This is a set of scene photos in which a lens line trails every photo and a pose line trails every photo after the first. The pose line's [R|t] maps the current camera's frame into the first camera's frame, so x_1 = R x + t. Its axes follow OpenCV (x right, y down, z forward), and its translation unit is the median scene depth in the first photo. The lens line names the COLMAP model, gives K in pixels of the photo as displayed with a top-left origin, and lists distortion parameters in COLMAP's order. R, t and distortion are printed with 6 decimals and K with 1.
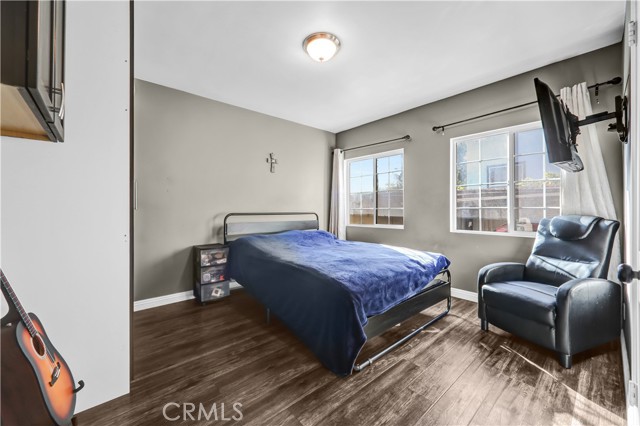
lens RADIAL K [[254.4, 0, 320.9], [0, 254.4, 206.9], [0, 0, 1]] dist [0.001336, 0.000104]
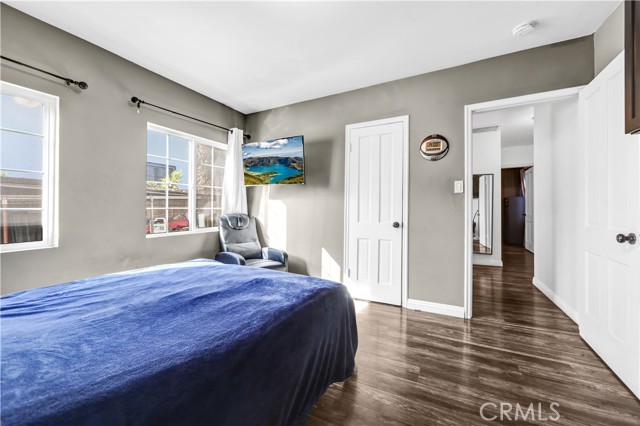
lens RADIAL K [[254.4, 0, 320.9], [0, 254.4, 206.9], [0, 0, 1]] dist [0.001336, 0.000104]
pose [[-0.389269, 0.010586, 0.921063, -0.447023], [-0.003043, 0.999914, -0.012778, 0.008781], [-0.921119, -0.007776, -0.389203, 0.807708]]
